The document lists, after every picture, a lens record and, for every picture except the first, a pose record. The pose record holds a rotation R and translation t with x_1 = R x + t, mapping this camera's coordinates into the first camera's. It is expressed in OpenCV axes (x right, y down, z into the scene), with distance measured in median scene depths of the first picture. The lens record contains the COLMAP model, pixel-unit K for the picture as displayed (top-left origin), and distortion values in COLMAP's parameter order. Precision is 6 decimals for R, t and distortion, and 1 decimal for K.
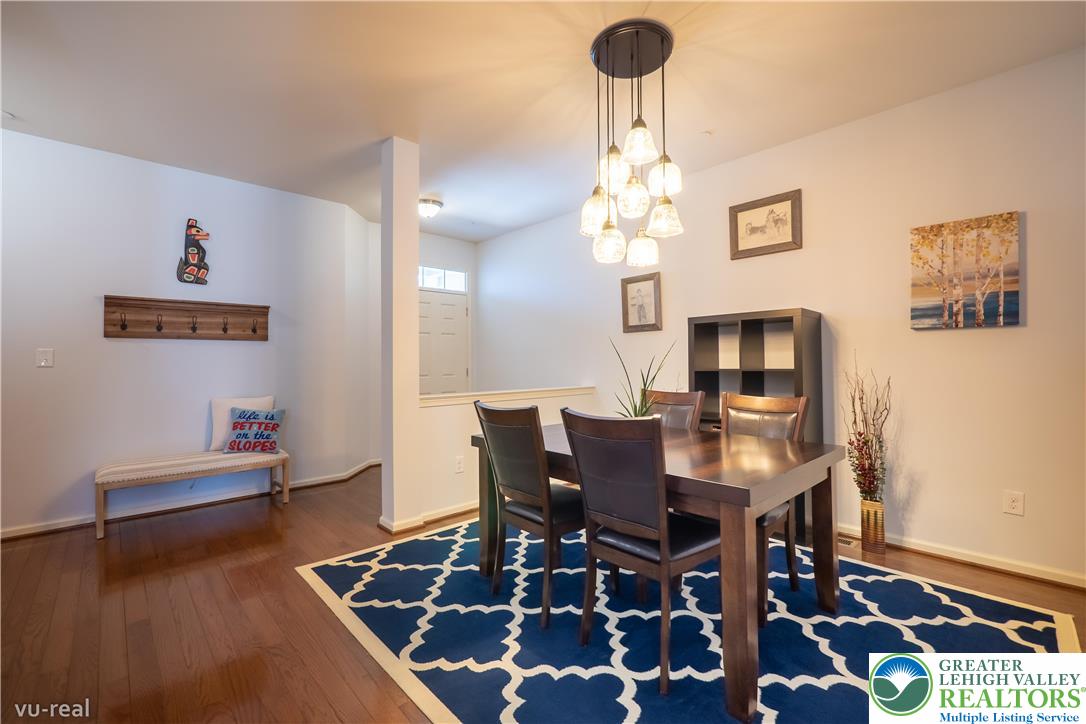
lens RADIAL K [[468.7, 0, 531.3], [0, 468.7, 359.0], [0, 0, 1]] dist [-0.001947, -0.000902]
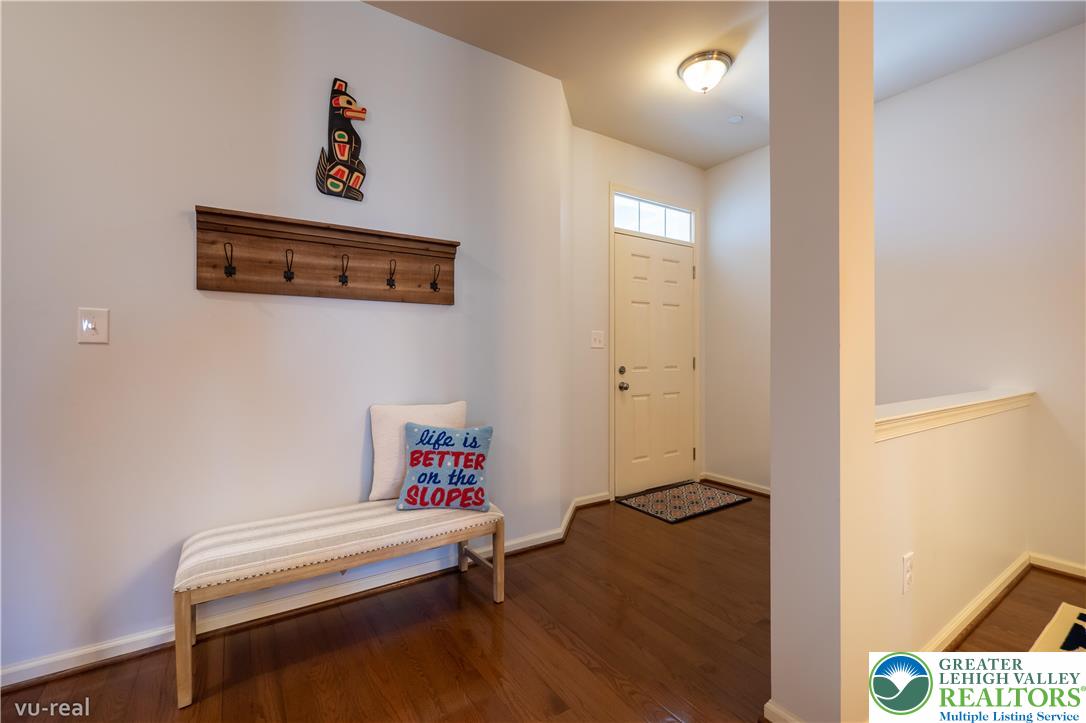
lens RADIAL K [[468.7, 0, 524.2], [0, 468.7, 359.5], [0, 0, 1]] dist [-0.001947, -0.000902]
pose [[0.984827, 0.008693, -0.173323, -0.399576], [-0.005814, 0.999837, 0.017113, 0.019175], [0.173443, -0.015845, 0.984716, 0.473812]]
